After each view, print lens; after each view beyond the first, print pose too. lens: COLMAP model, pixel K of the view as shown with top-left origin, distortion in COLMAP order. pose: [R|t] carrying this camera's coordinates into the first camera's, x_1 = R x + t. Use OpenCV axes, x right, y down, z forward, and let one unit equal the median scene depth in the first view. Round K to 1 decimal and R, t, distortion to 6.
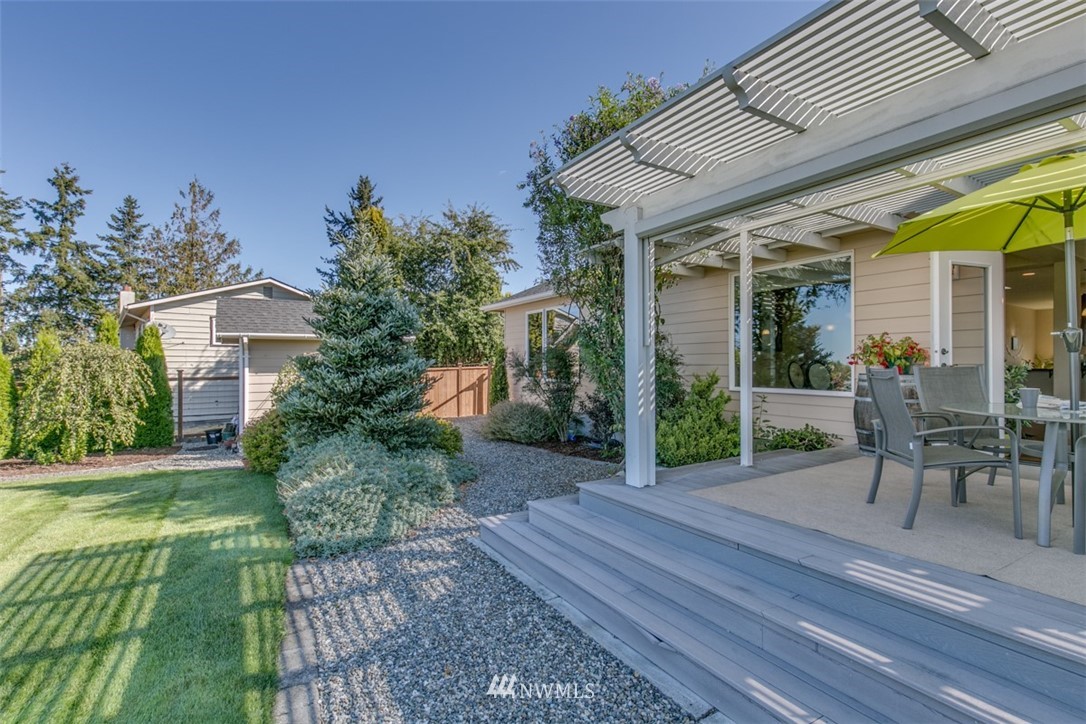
lens RADIAL K [[491.6, 0, 542.6], [0, 491.6, 363.9], [0, 0, 1]] dist [-0.010485, 0.000363]
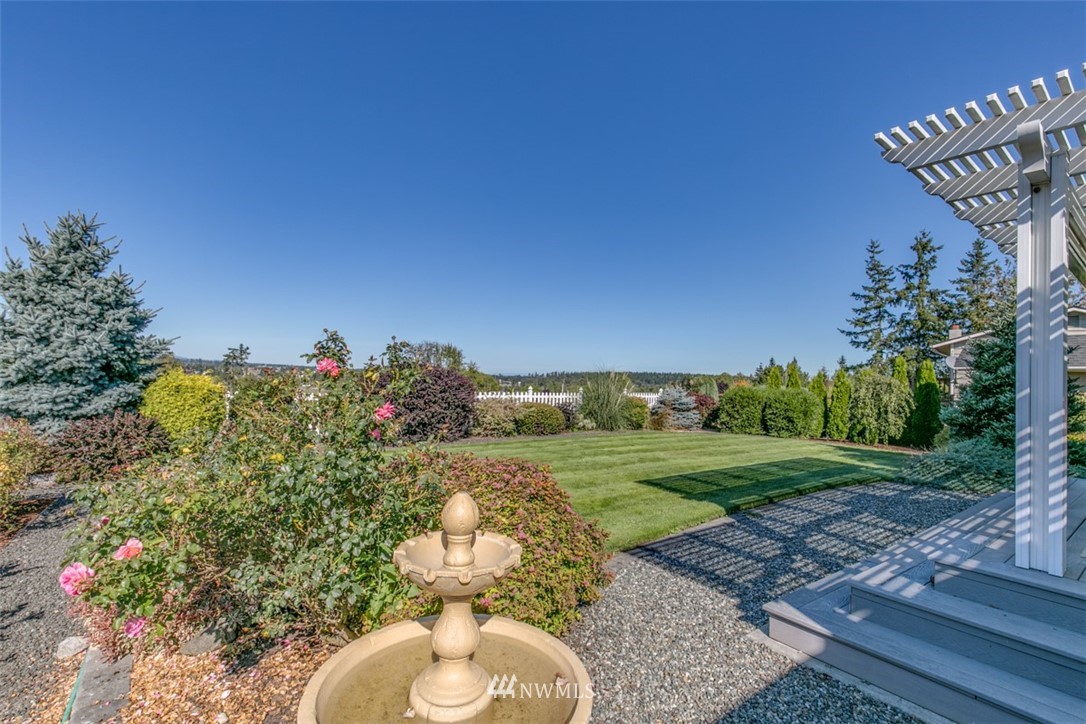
lens RADIAL K [[491.6, 0, 544.0], [0, 491.6, 366.8], [0, 0, 1]] dist [-0.010485, 0.000363]
pose [[0.090350, -0.018863, -0.995731, 0.192974], [-0.029524, 0.999330, -0.021610, -0.000249], [0.995472, 0.031351, 0.089732, -0.088584]]
